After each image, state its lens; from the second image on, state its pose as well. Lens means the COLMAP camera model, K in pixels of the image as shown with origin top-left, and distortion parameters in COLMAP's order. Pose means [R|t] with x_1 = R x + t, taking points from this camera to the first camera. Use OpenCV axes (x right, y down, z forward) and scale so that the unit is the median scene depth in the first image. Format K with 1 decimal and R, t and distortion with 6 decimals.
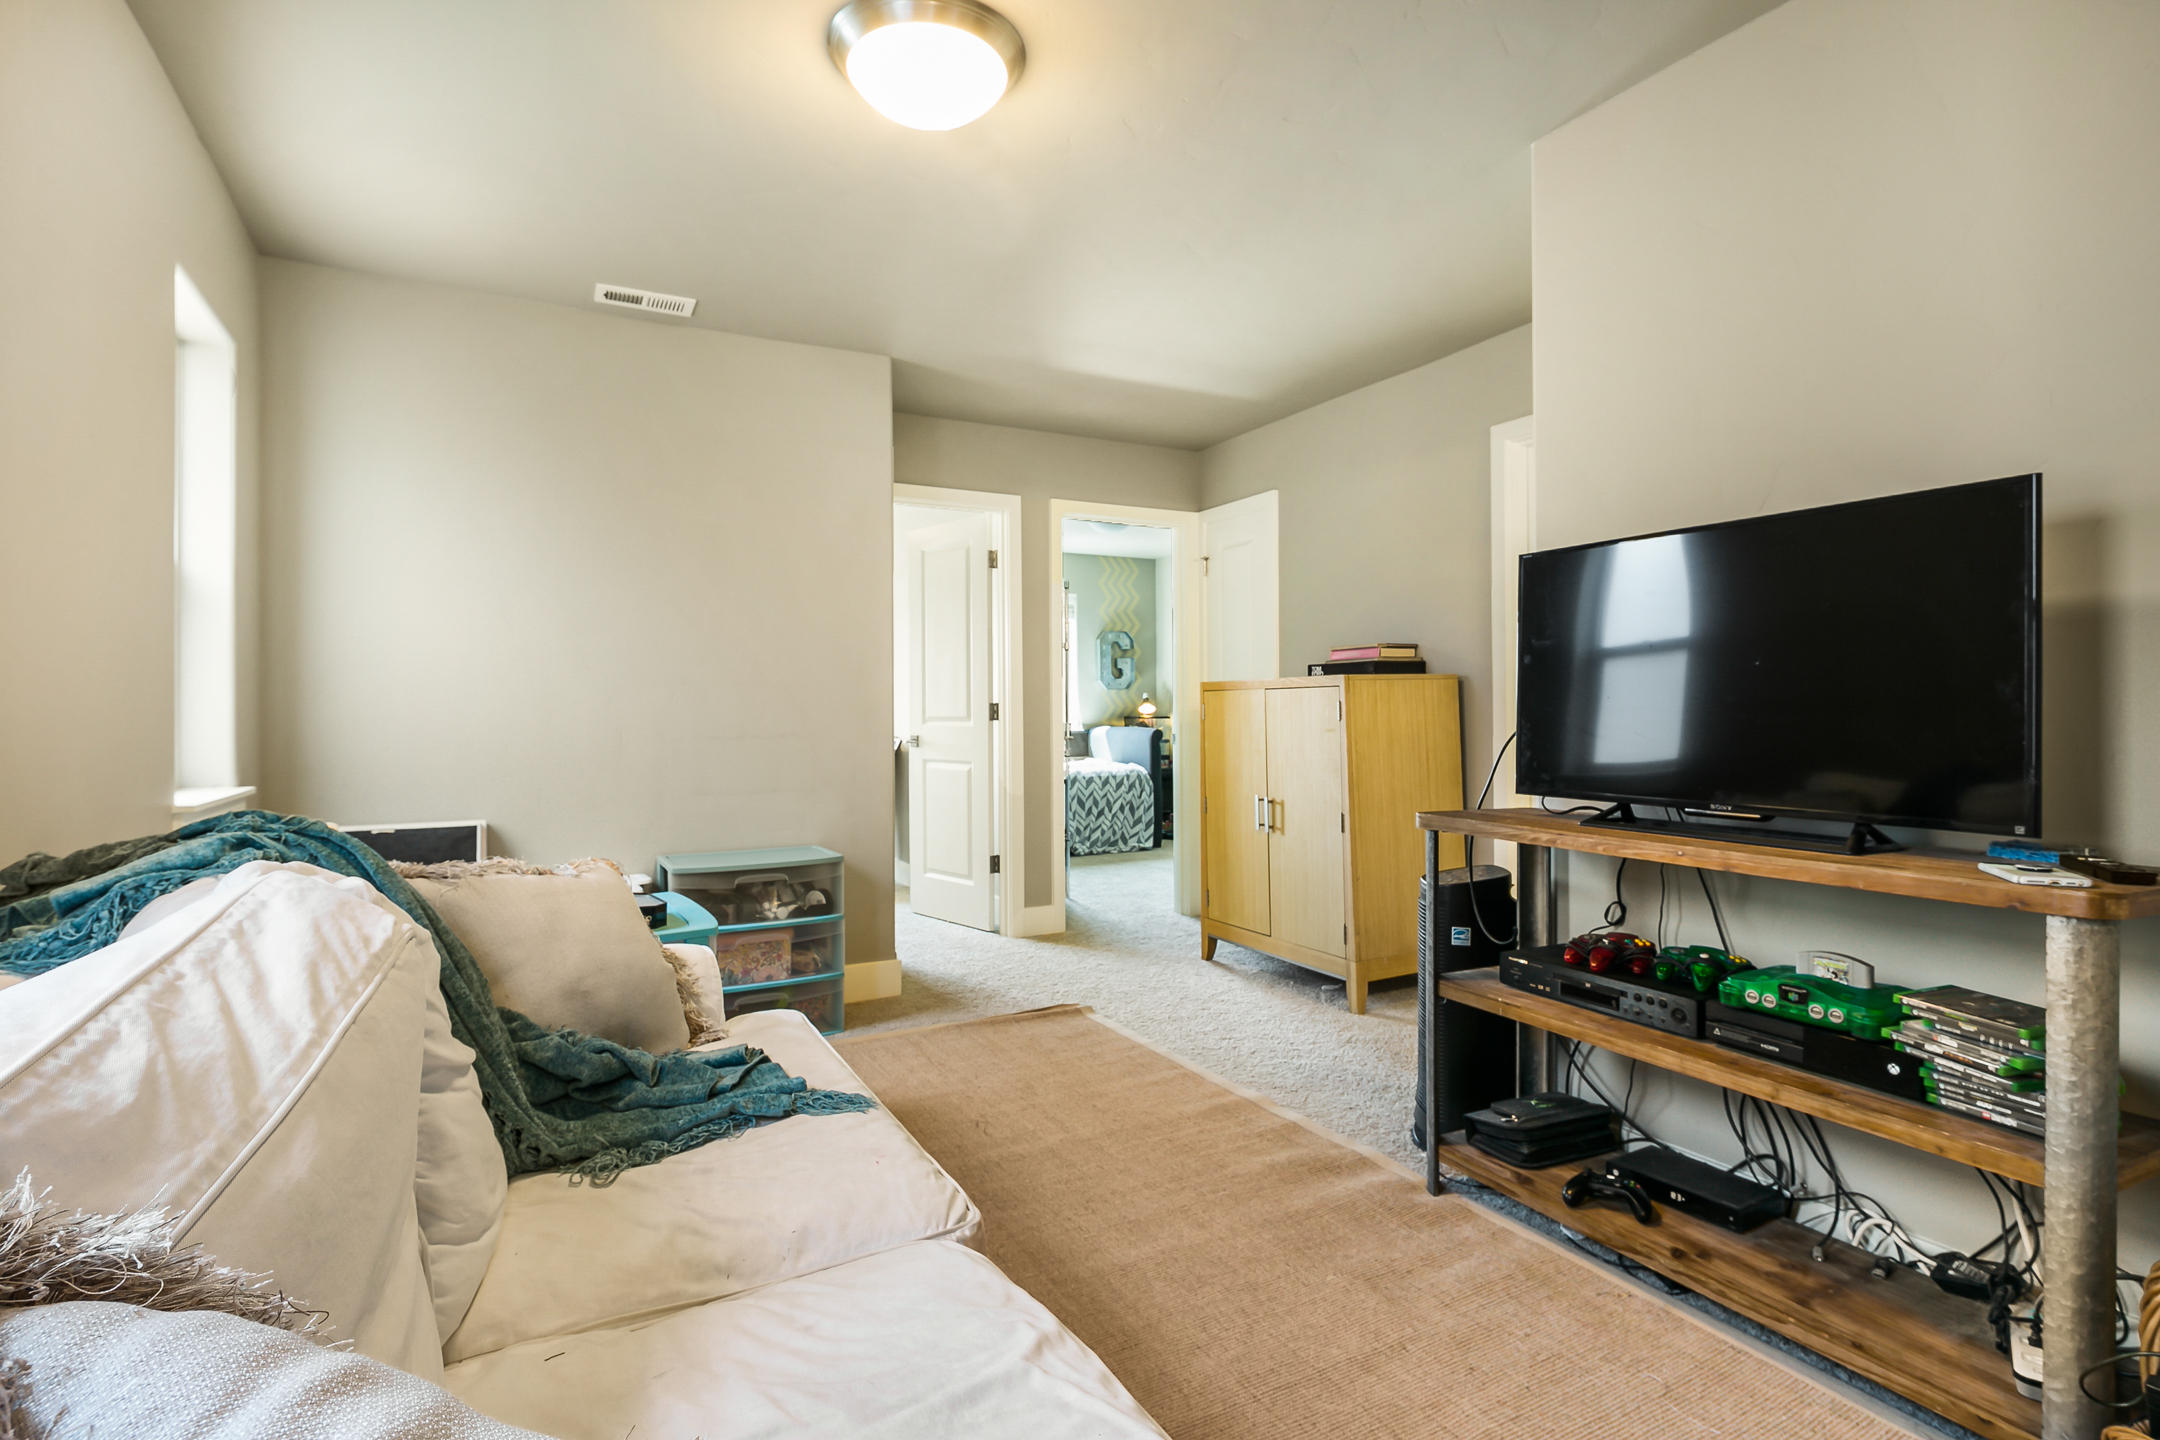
lens RADIAL K [[1099.5, 0, 1079.4], [0, 1099.5, 717.8], [0, 0, 1]] dist [0.004604, -0.004203]
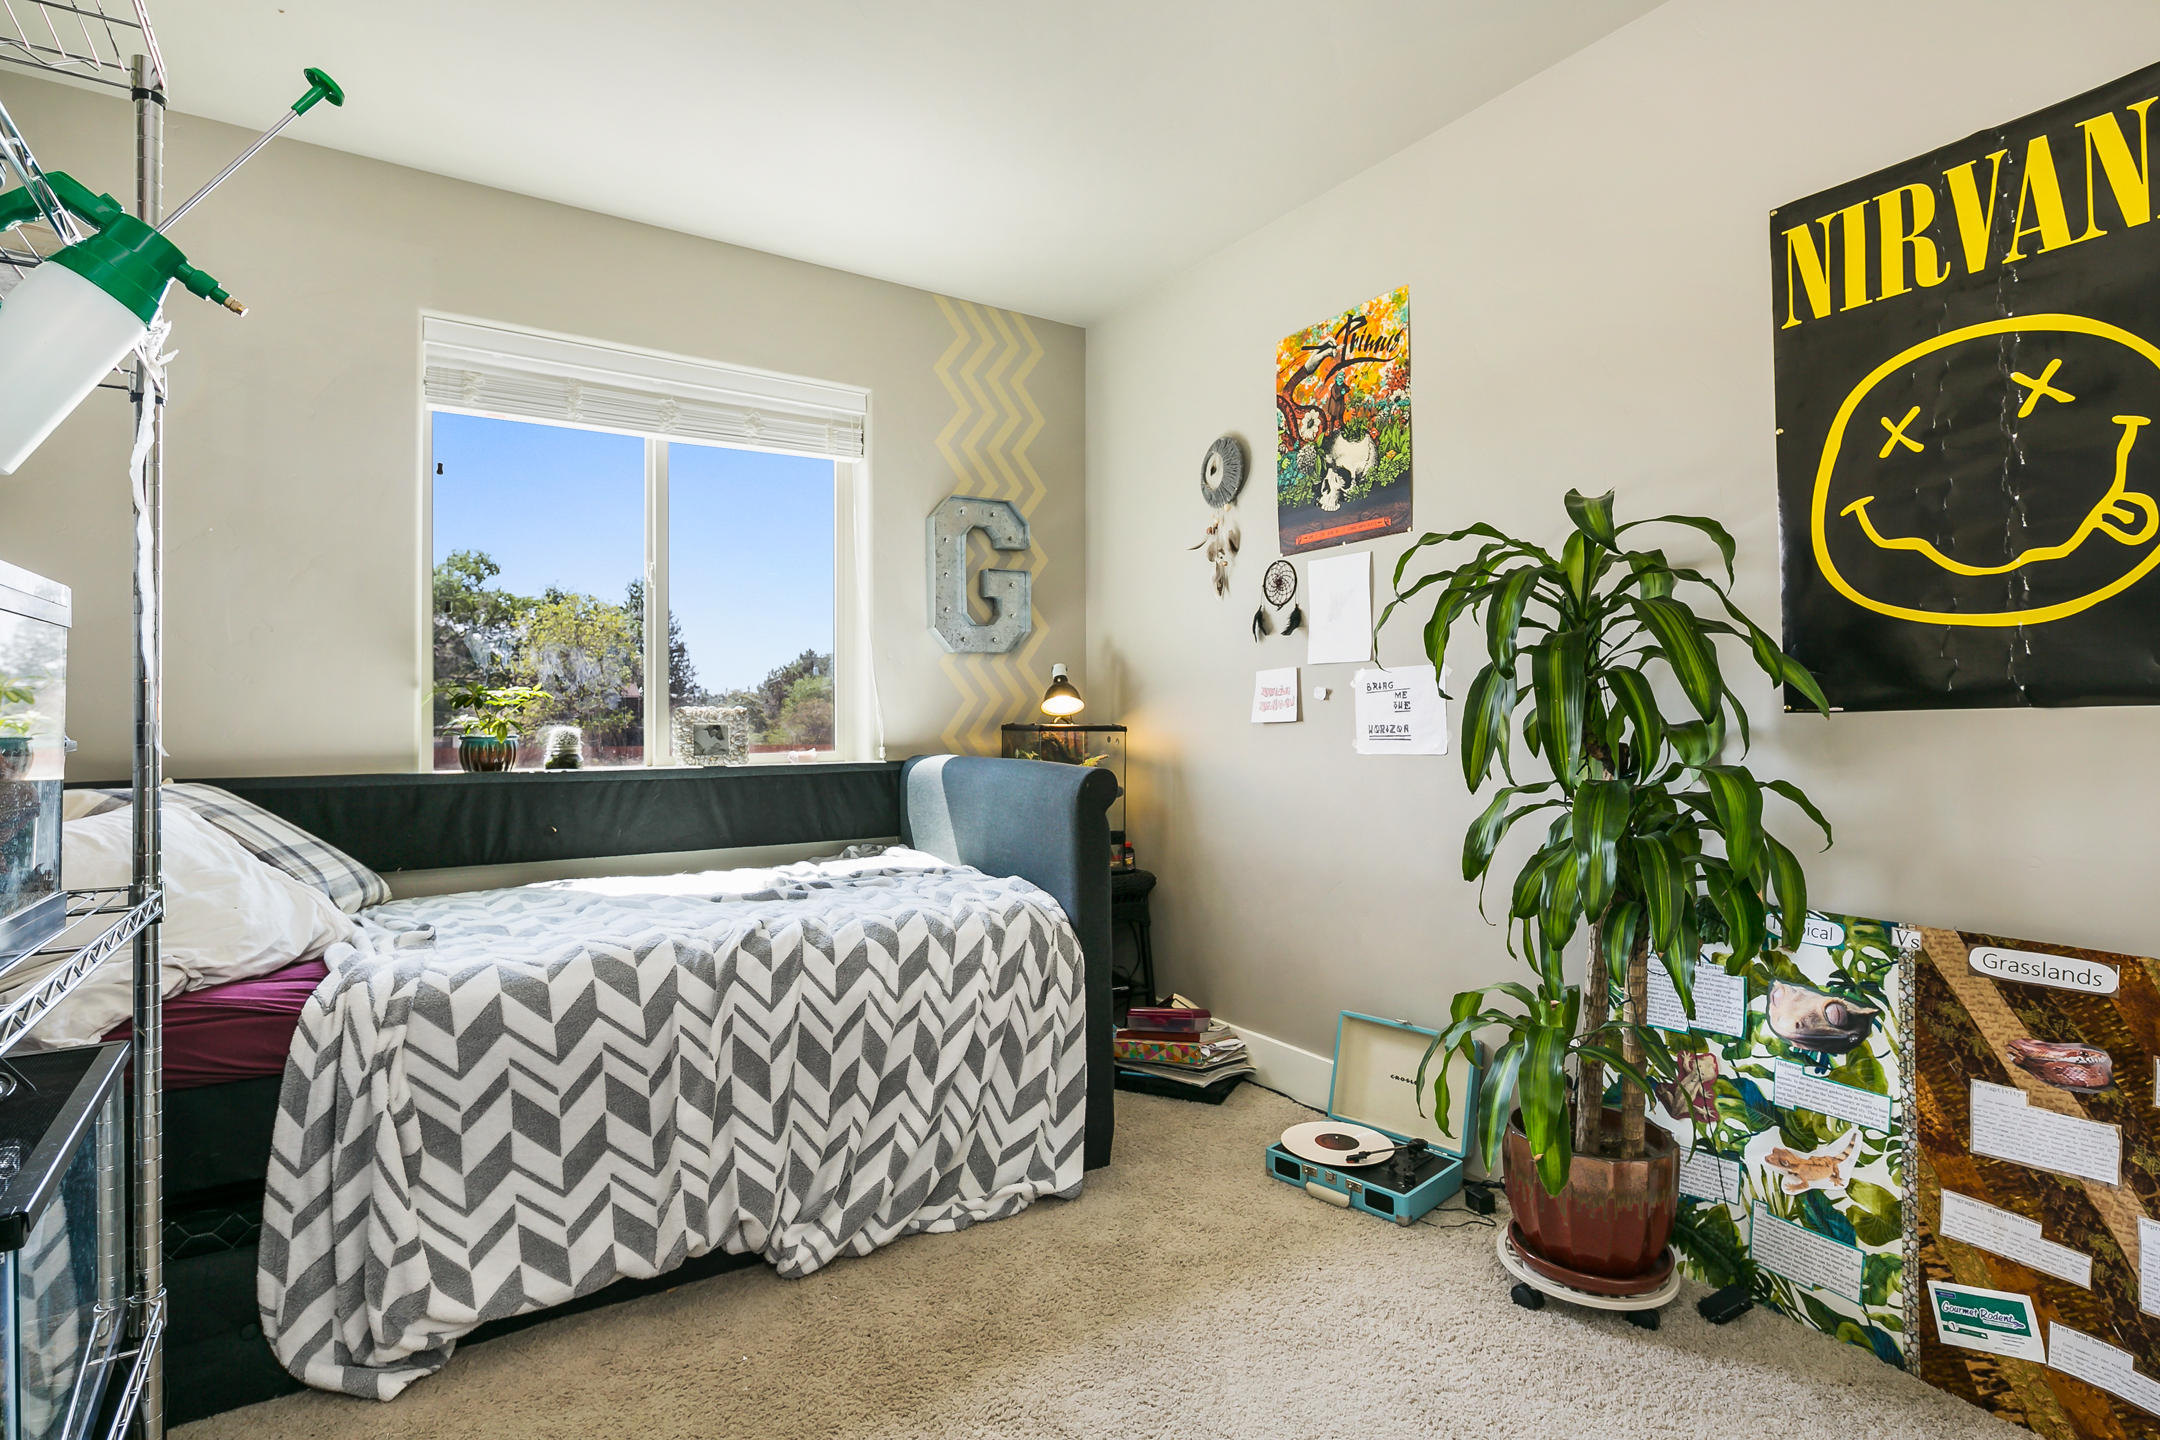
lens RADIAL K [[1099.5, 0, 1079.7], [0, 1099.5, 717.8], [0, 0, 1]] dist [0.004604, -0.004203]
pose [[0.997576, -0.001025, 0.069580, 0.045785], [0.001705, 0.999951, -0.009708, -0.001133], [-0.069566, 0.009803, 0.997529, 0.711485]]
